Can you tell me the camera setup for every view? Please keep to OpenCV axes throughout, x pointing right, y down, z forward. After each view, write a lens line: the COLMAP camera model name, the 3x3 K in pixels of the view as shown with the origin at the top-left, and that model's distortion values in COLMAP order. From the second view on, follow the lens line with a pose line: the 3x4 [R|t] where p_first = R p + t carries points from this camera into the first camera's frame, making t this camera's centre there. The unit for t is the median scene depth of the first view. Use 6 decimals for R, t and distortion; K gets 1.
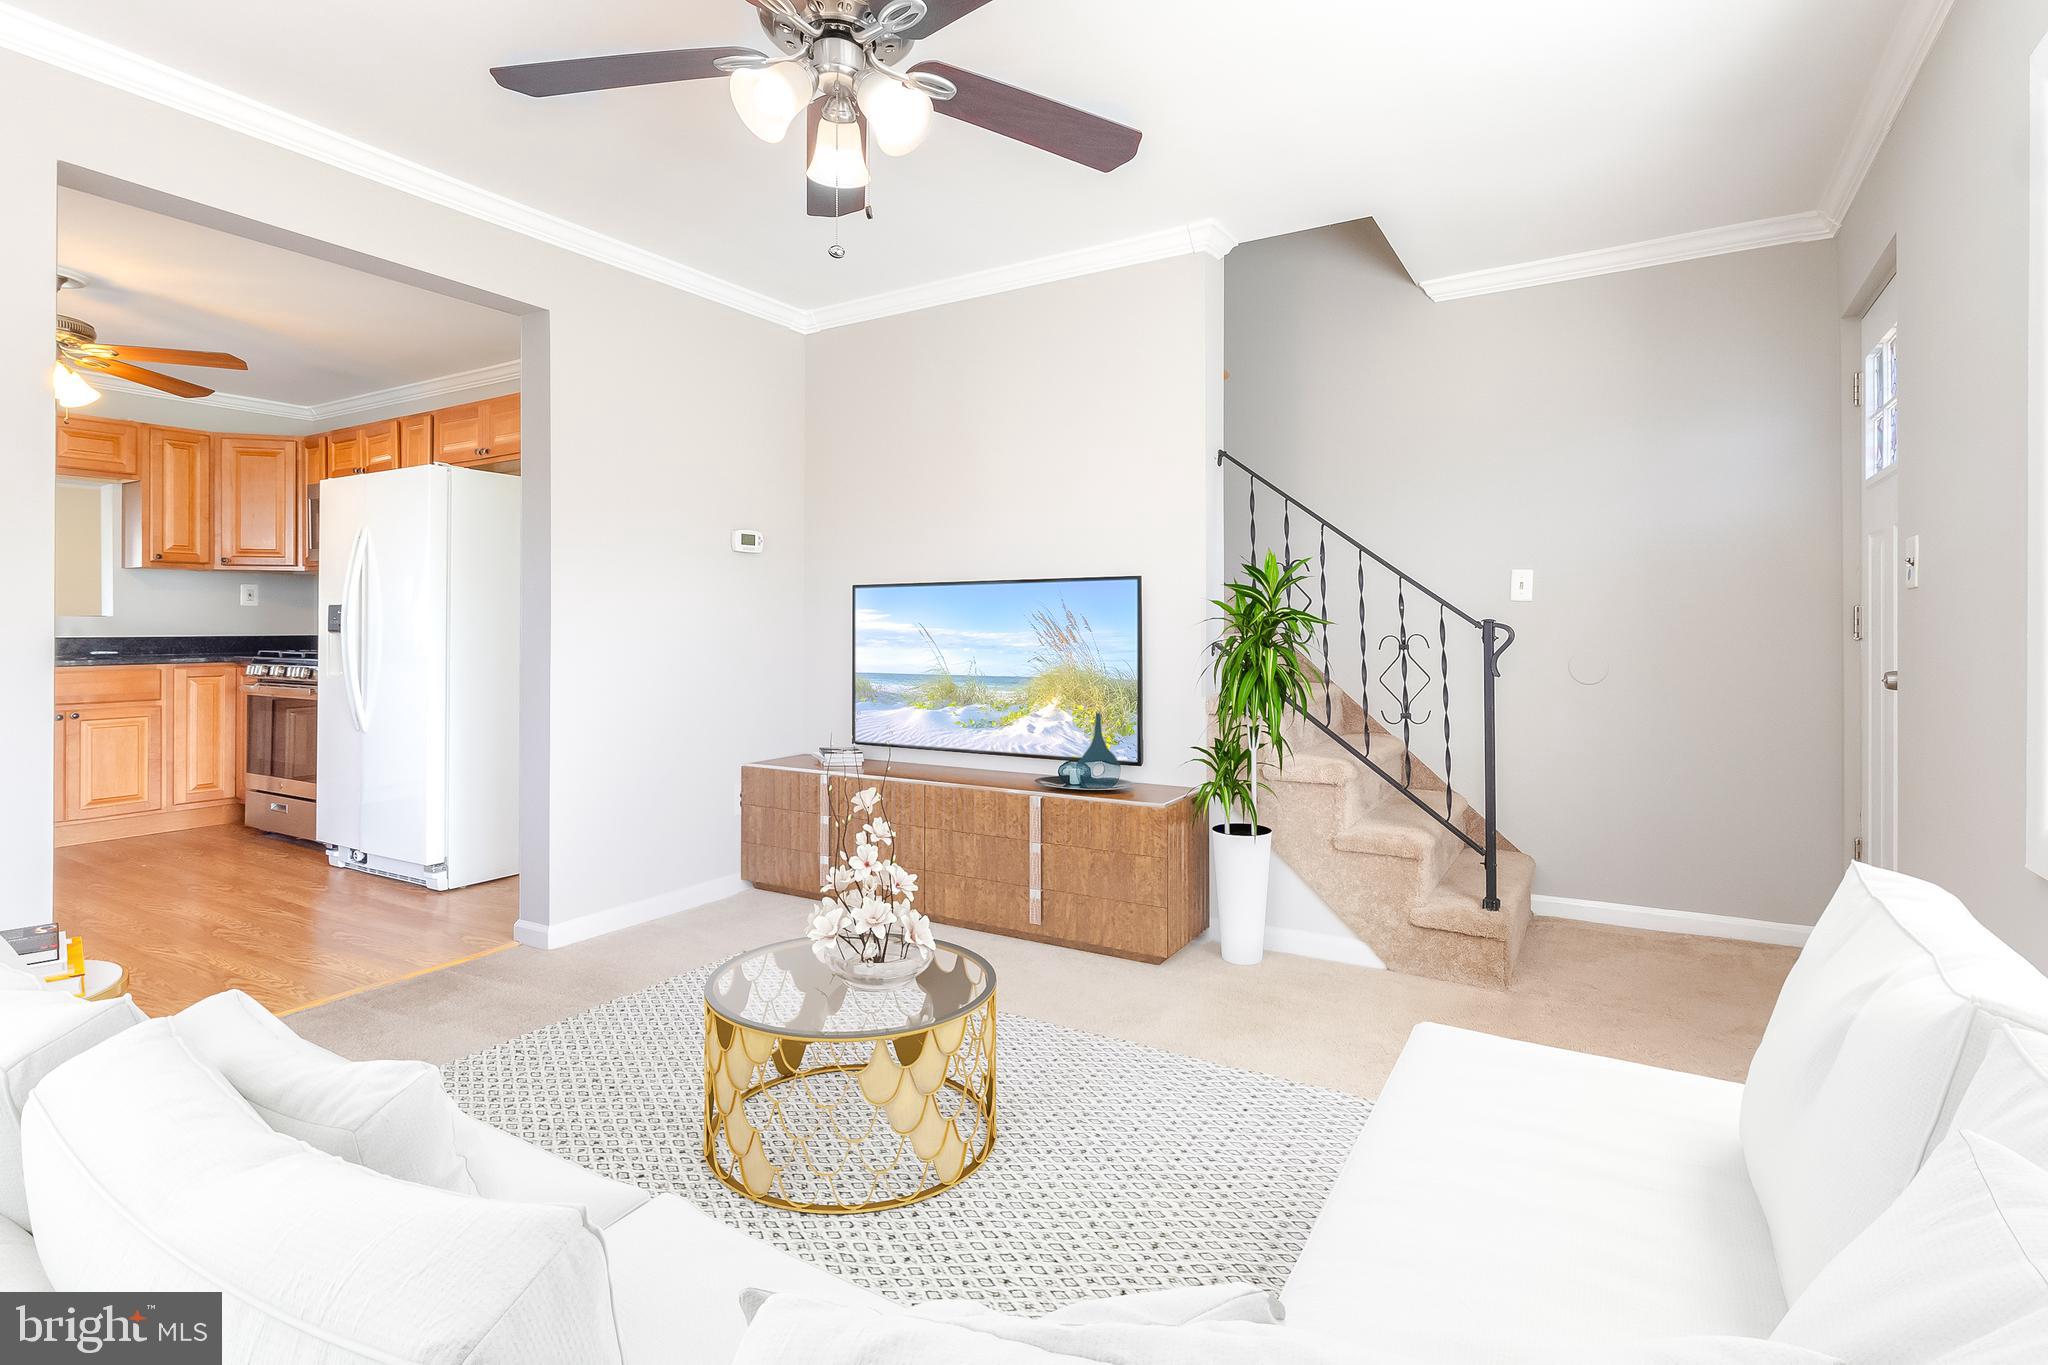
lens RADIAL K [[974.3, 0, 1031.7], [0, 974.3, 622.2], [0, 0, 1]] dist [0.003403, 0.000737]
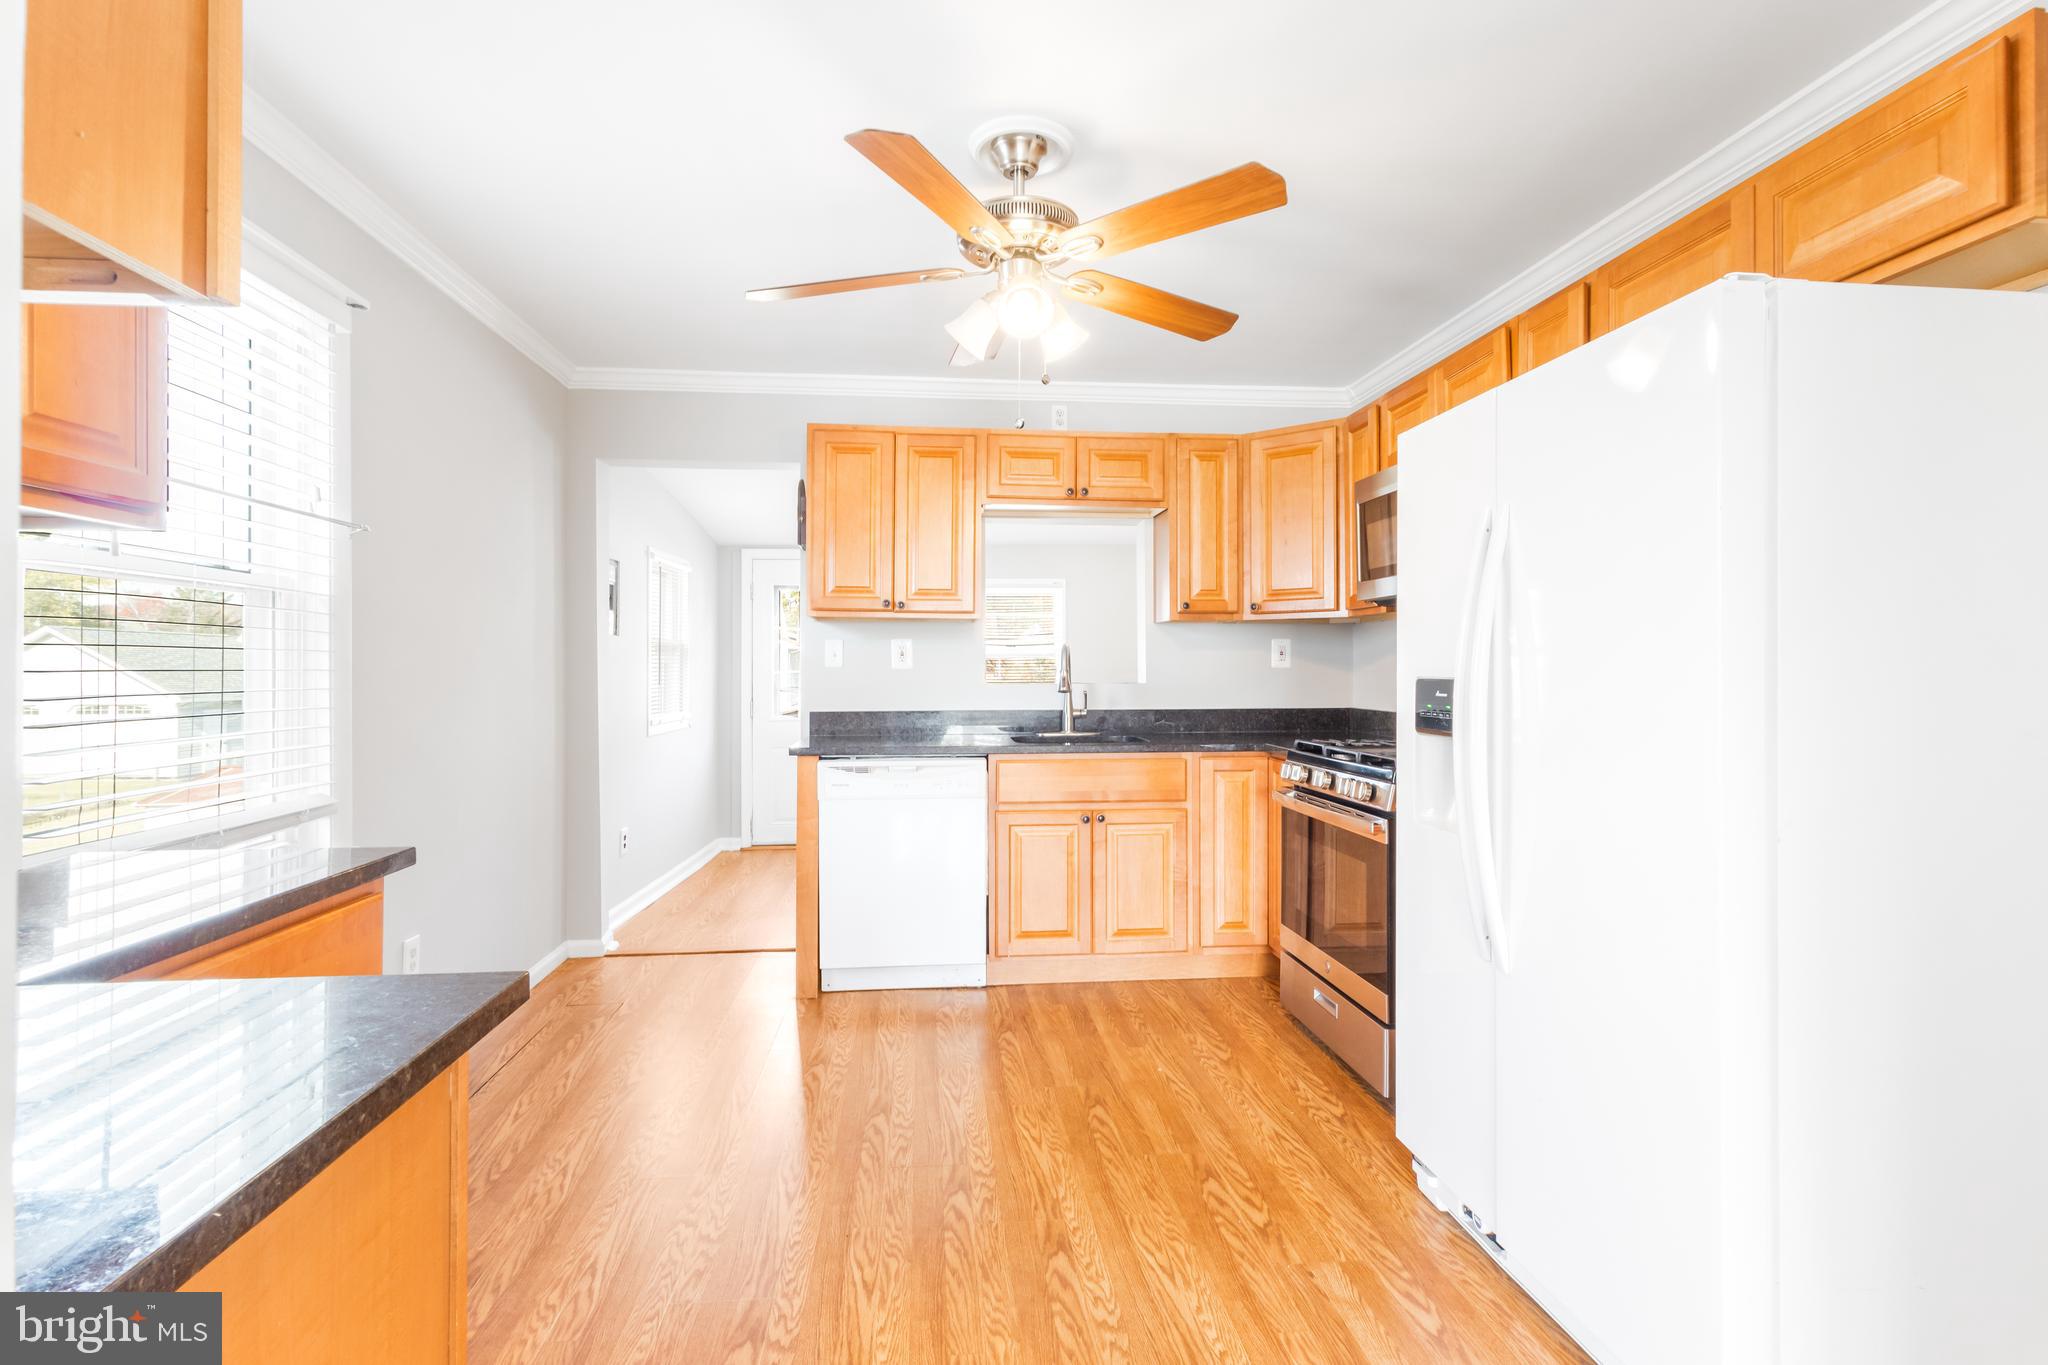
lens RADIAL K [[973.2, 0, 1024.0], [0, 973.2, 682.5], [0, 0, 1]] dist [0.000369, 0.000085]
pose [[0.600835, 0.004658, -0.799360, -0.367768], [0.007010, 0.999914, 0.011095, -0.017375], [0.799343, -0.012270, 0.600750, 0.448745]]
